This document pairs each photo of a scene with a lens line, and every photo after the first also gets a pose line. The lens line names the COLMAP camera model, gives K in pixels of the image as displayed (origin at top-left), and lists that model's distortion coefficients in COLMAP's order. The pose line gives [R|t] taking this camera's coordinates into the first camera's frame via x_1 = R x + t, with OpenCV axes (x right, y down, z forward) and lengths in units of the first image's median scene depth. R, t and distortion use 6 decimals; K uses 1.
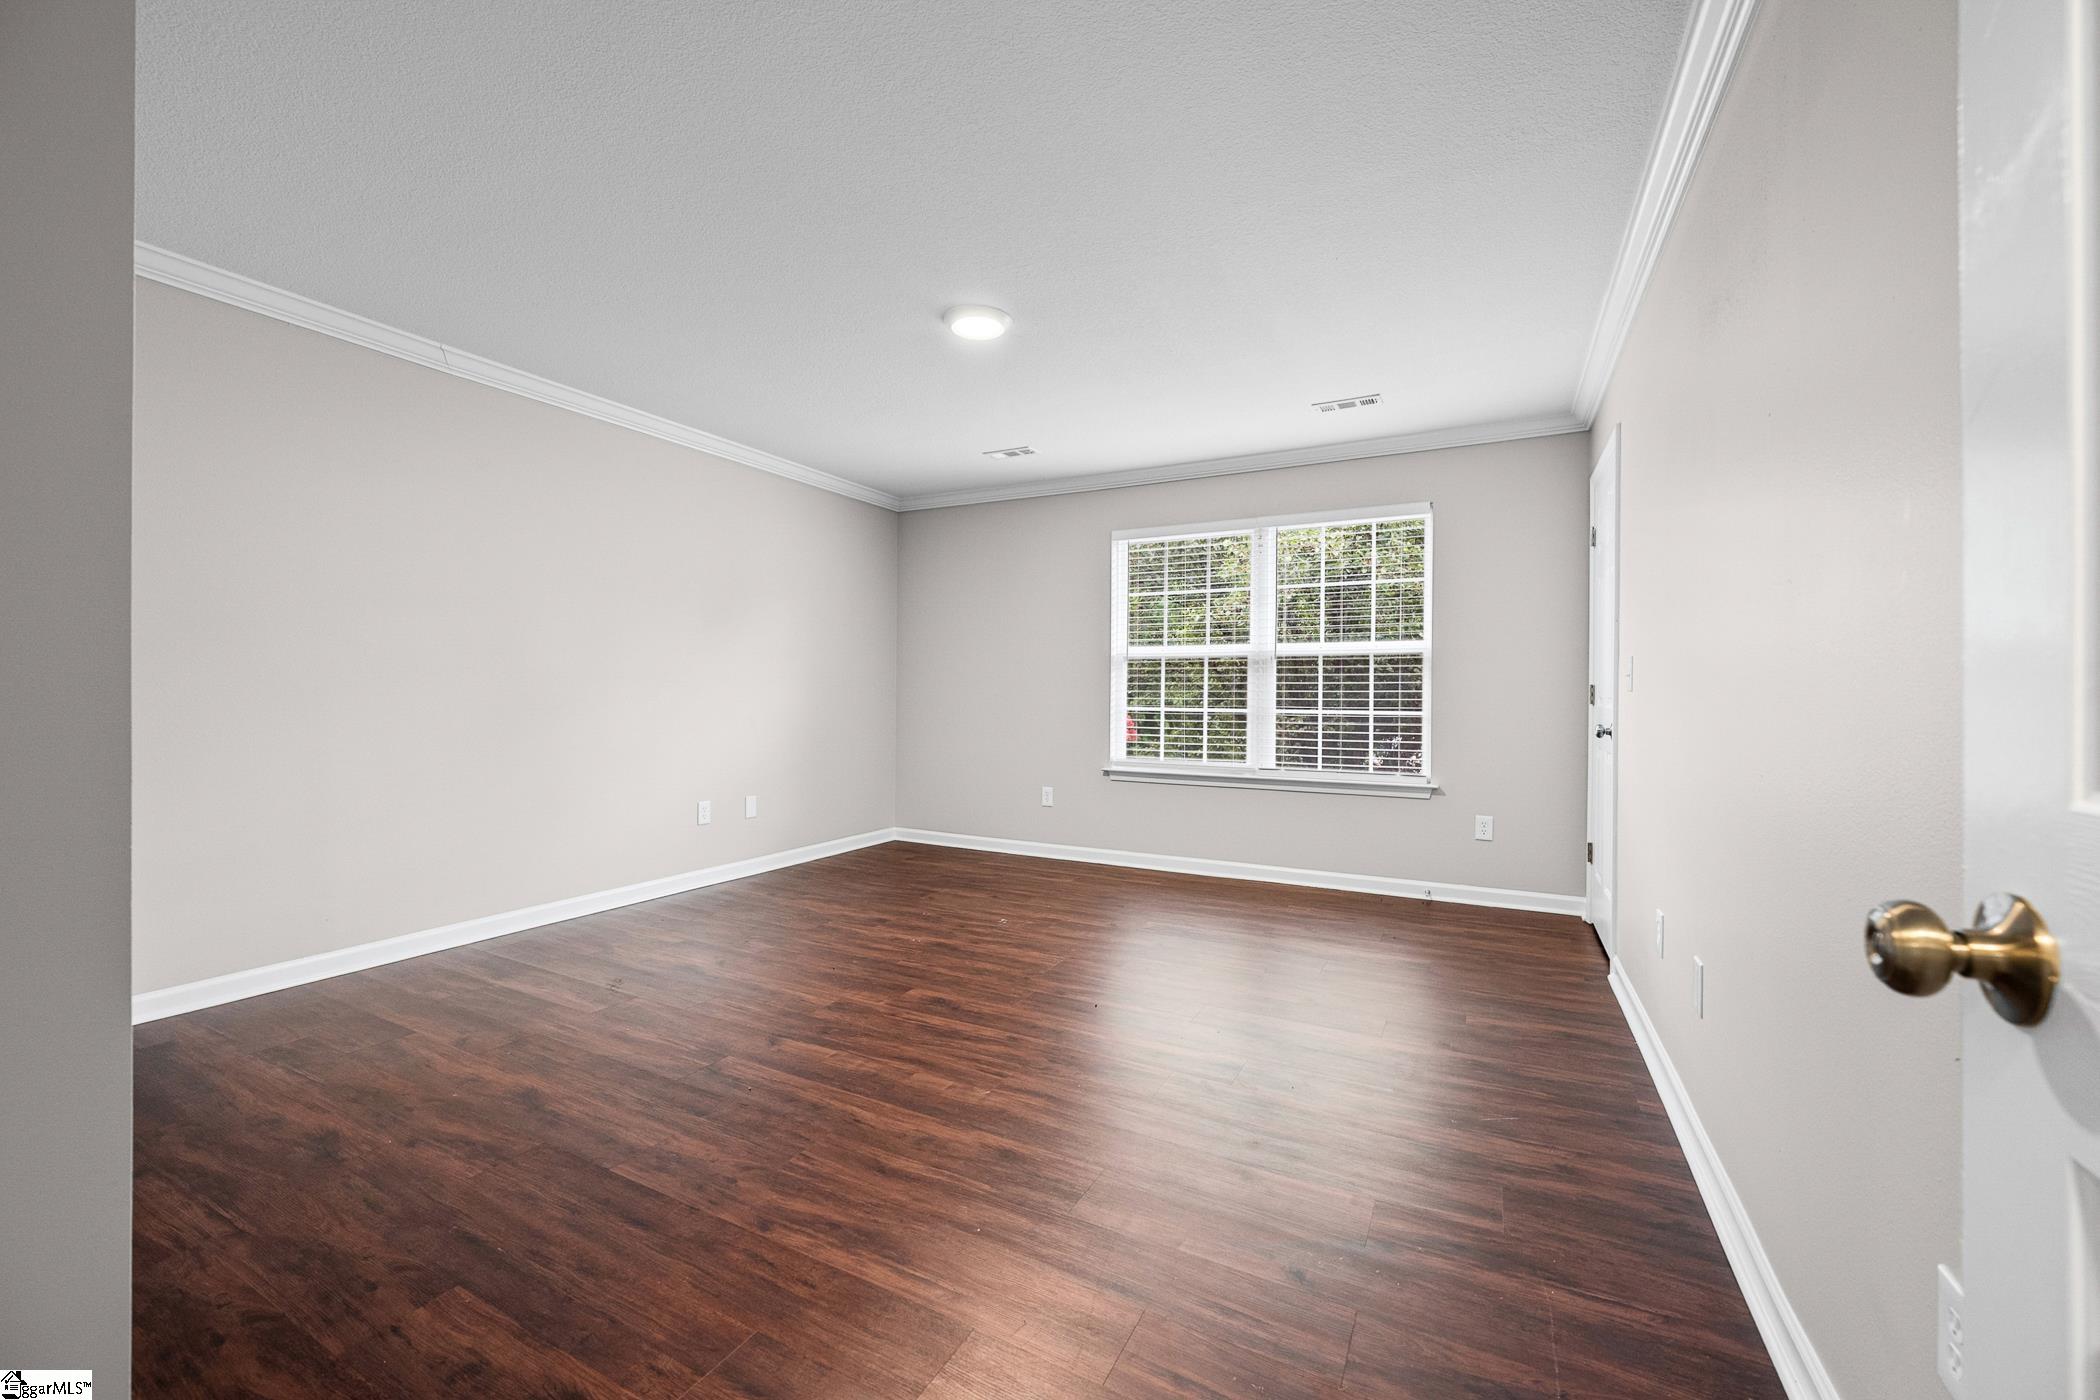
lens RADIAL K [[825.1, 0, 1066.8], [0, 825.1, 702.5], [0, 0, 1]] dist [-0.017928, -0.000284]
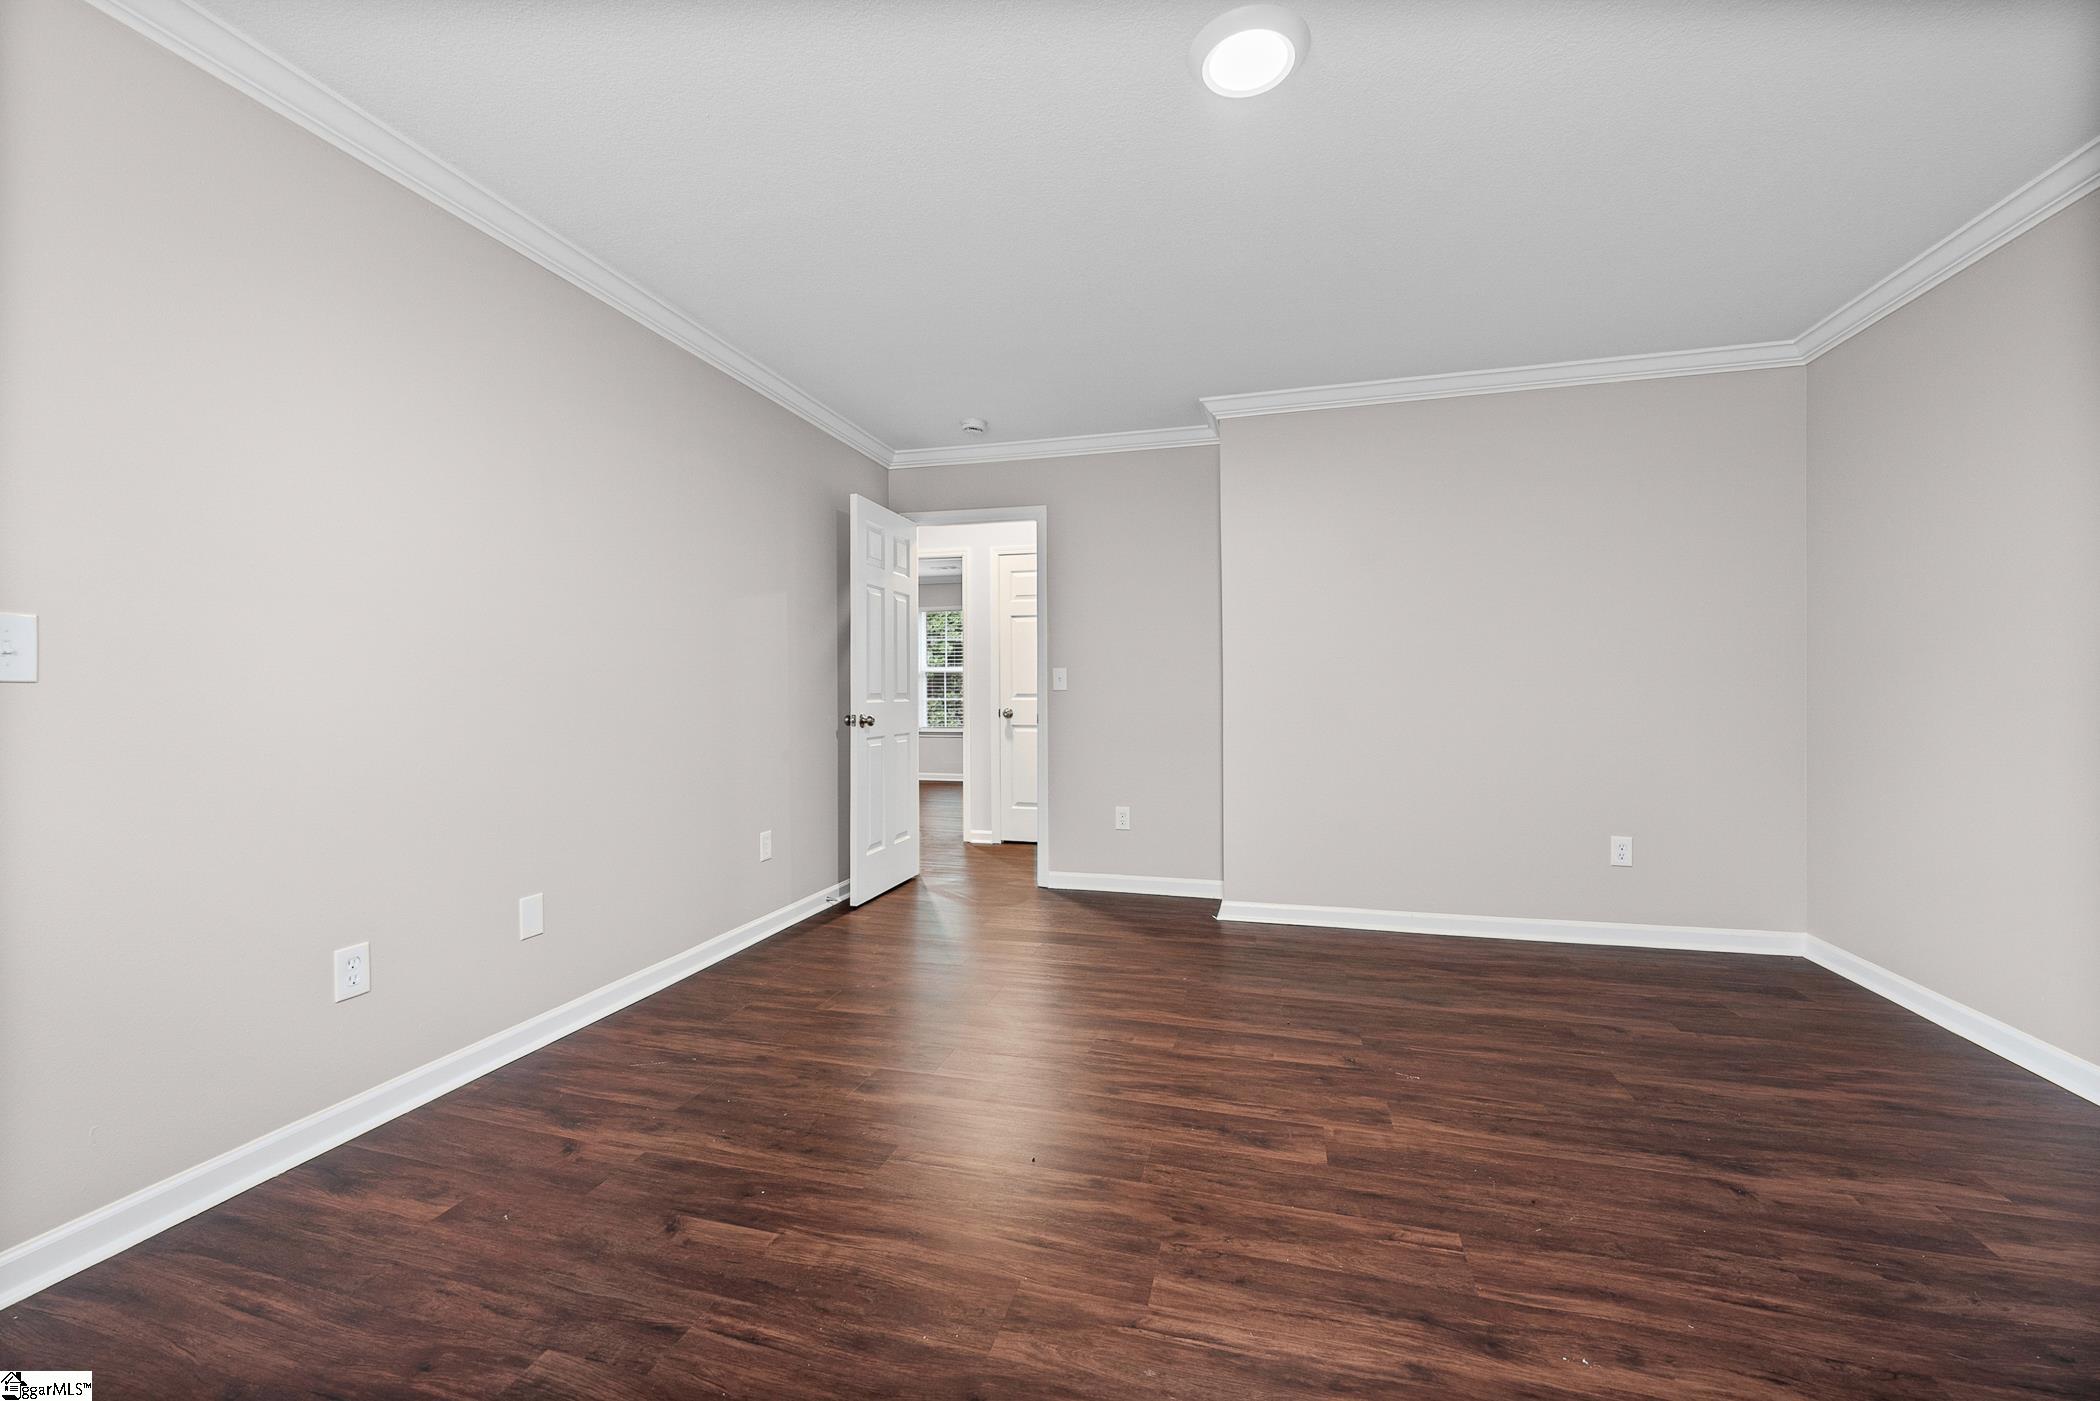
lens RADIAL K [[825.1, 0, 1050.7], [0, 825.1, 693.5], [0, 0, 1]] dist [-0.017928, -0.000284]
pose [[-0.979184, -0.004835, -0.202918, 0.164589], [-0.008216, 0.999841, 0.015823, -0.022556], [0.202809, 0.017161, -0.979068, 1.707063]]
